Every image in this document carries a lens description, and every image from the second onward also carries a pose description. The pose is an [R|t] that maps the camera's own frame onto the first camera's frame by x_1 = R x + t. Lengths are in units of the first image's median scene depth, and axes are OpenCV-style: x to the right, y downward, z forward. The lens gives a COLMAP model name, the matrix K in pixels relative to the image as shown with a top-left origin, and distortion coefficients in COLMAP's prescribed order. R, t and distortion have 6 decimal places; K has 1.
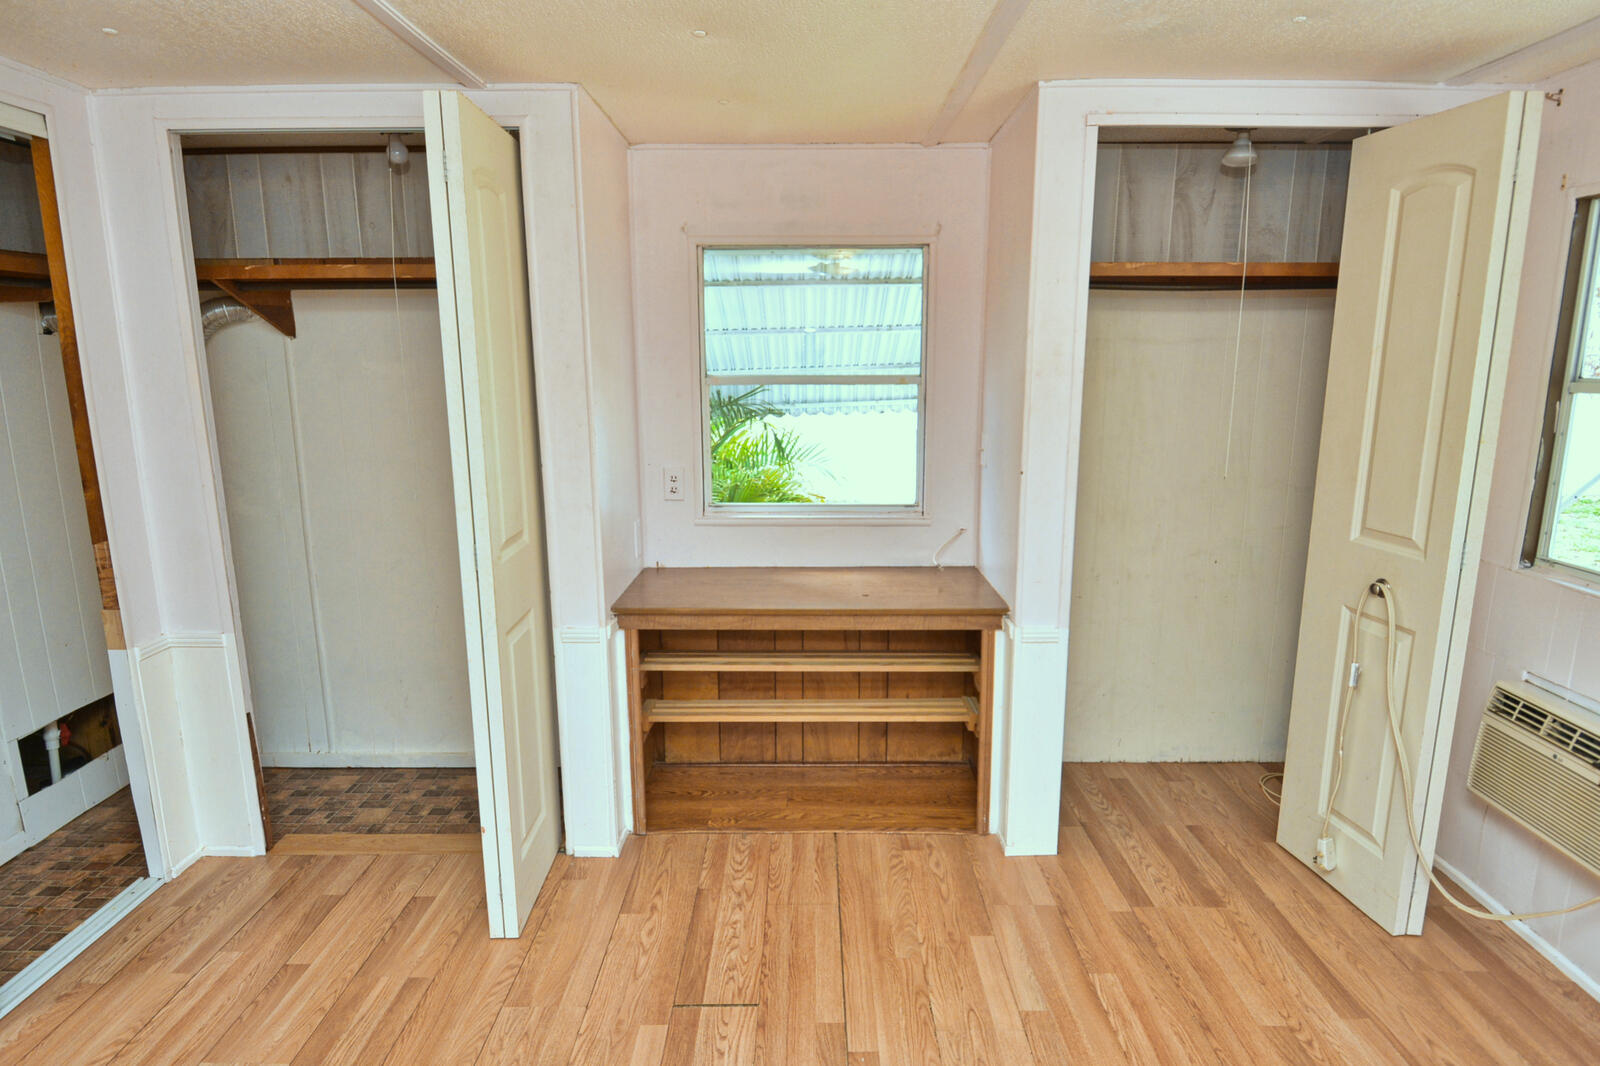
lens RADIAL K [[877.8, 0, 801.2], [0, 877.8, 533.4], [0, 0, 1]] dist [0.007159, -0.018699]
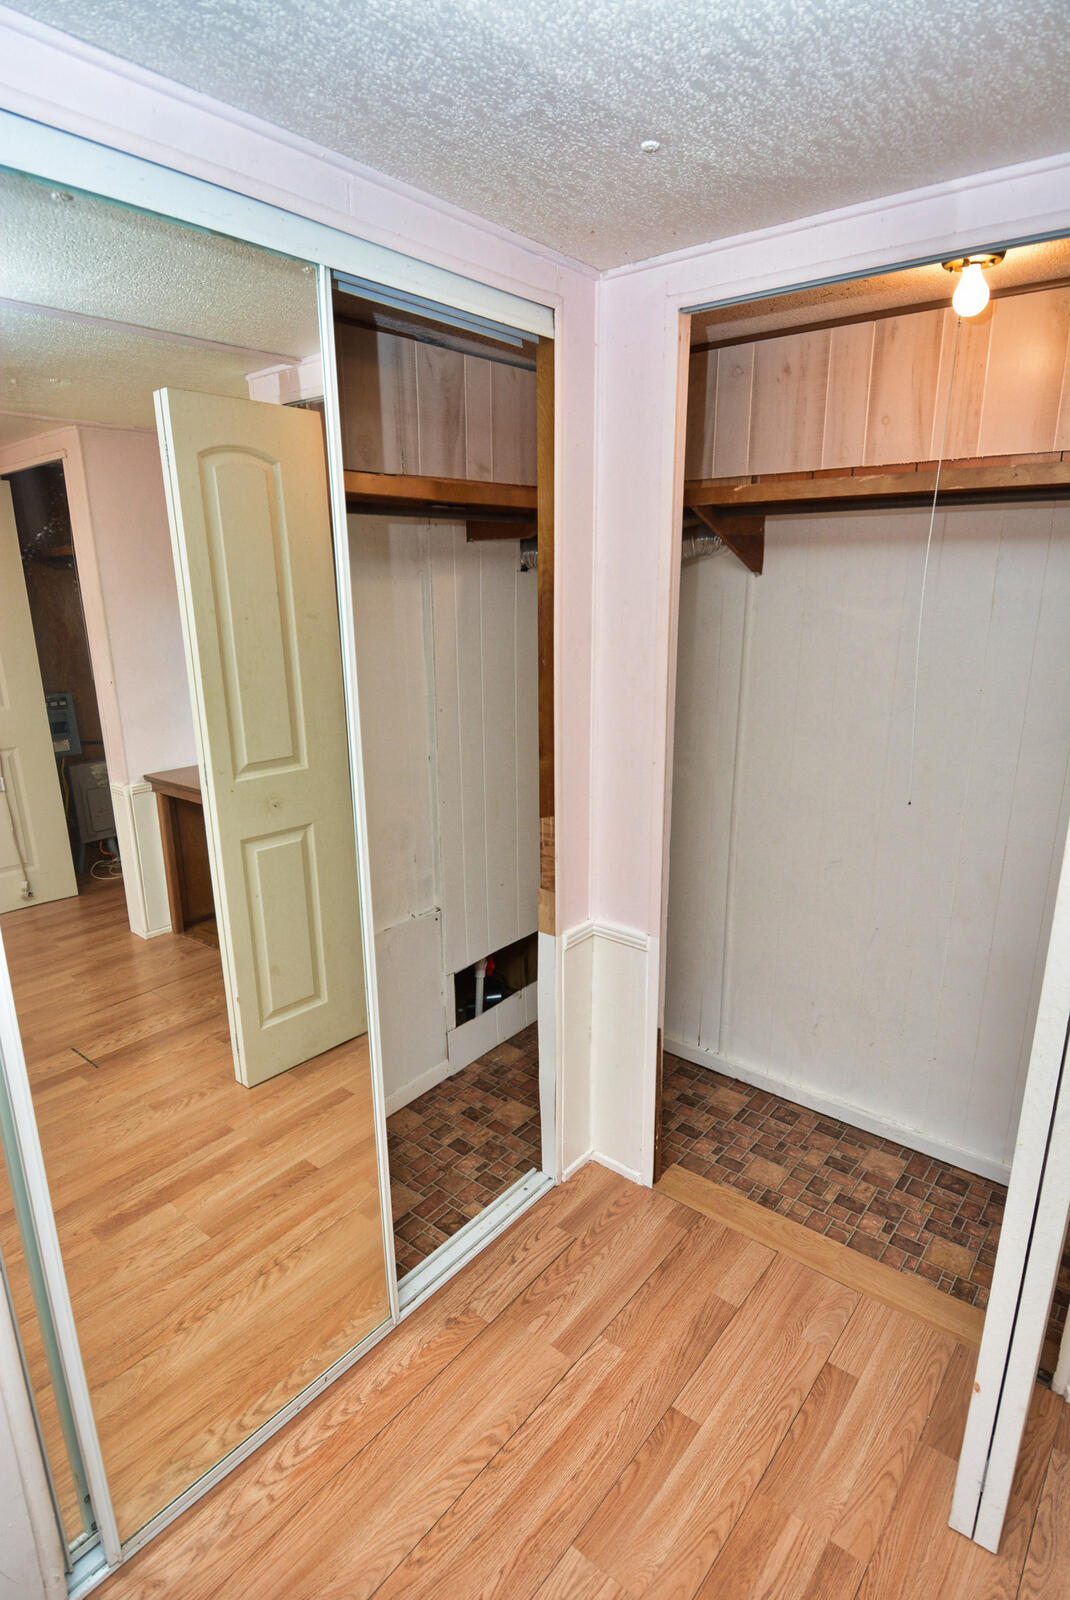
lens RADIAL K [[845.6, 0, 534.3], [0, 845.6, 798.9], [0, 0, 1]] dist [0.013117, -0.022616]
pose [[0.777999, 0.159884, -0.607581, -0.271357], [-0.120285, 0.987093, 0.105728, -0.088389], [0.616643, -0.009173, 0.787189, 0.294576]]
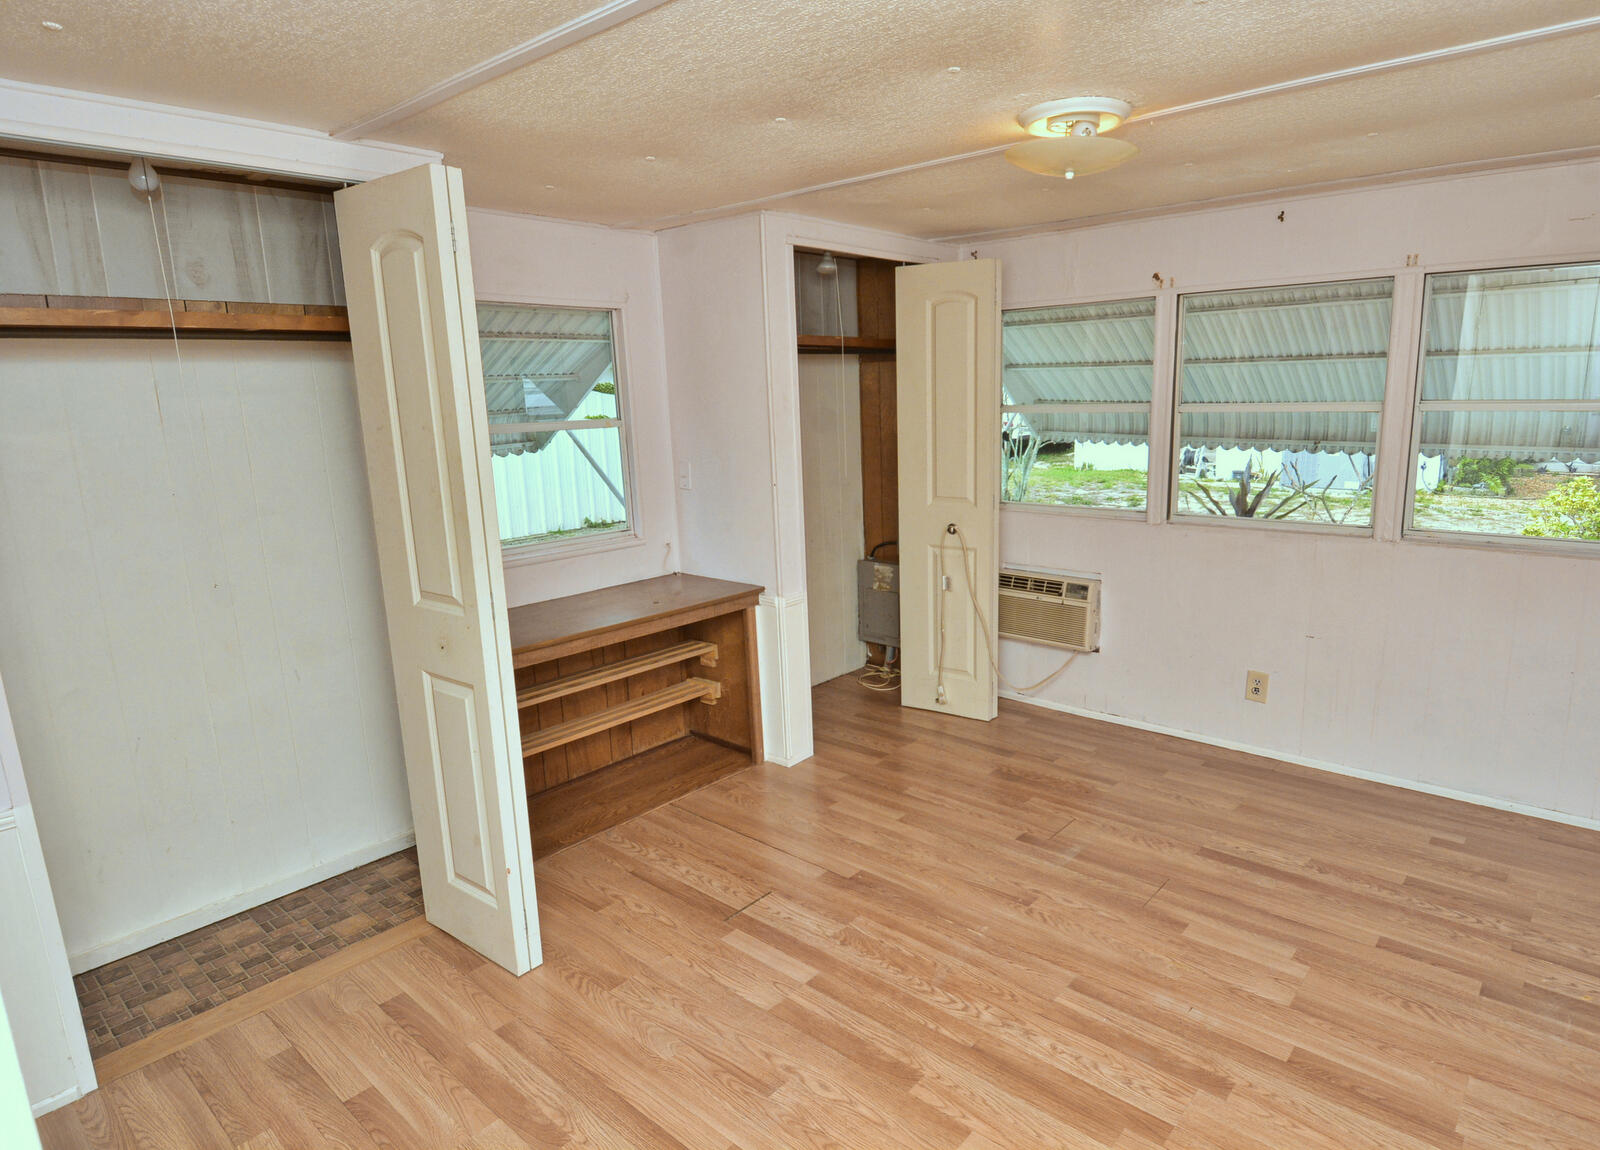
lens RADIAL K [[924.6, 0, 869.7], [0, 924.6, 574.5], [0, 0, 1]] dist [0.019574, -0.025964]
pose [[0.631182, -0.167314, 0.757374, -0.754877], [0.172565, 0.982275, 0.073186, -0.010387], [-0.756194, 0.084503, 0.648868, -0.053097]]
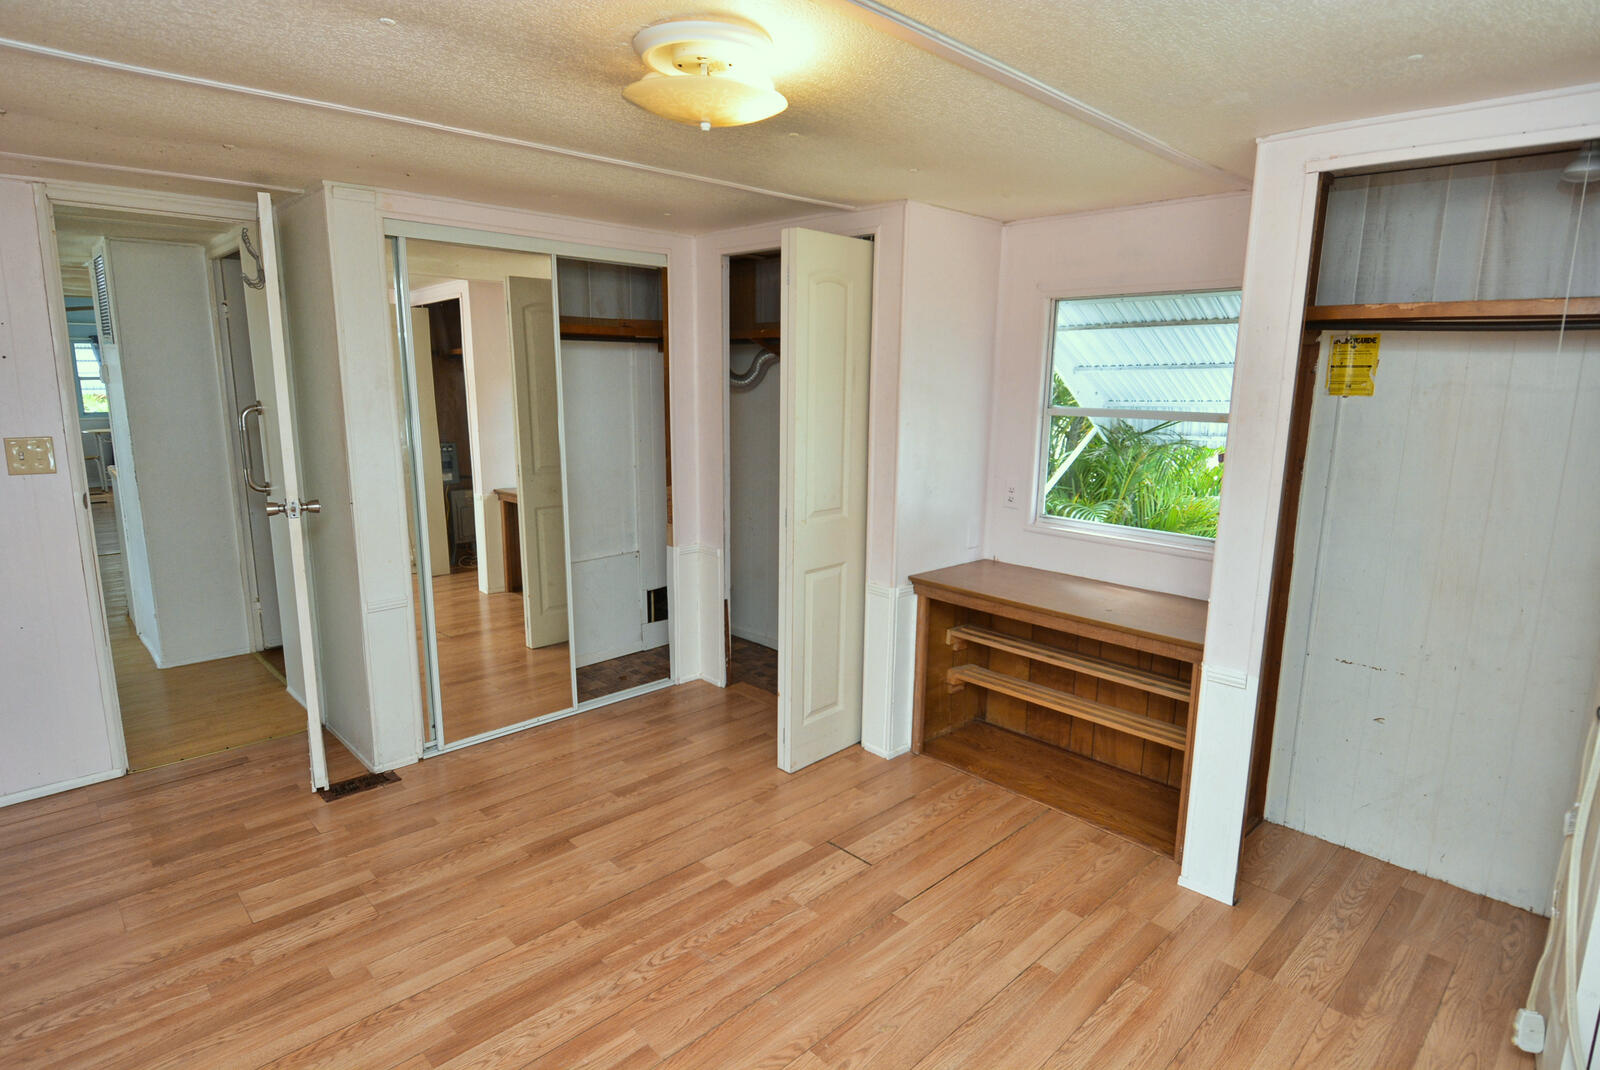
lens RADIAL K [[845.6, 0, 794.3], [0, 845.6, 536.9], [0, 0, 1]] dist [0.013117, -0.022616]
pose [[0.694823, 0.148044, -0.703779, 0.581994], [-0.154642, 0.986448, 0.054832, -0.019493], [0.702359, 0.070735, 0.708300, -0.048199]]
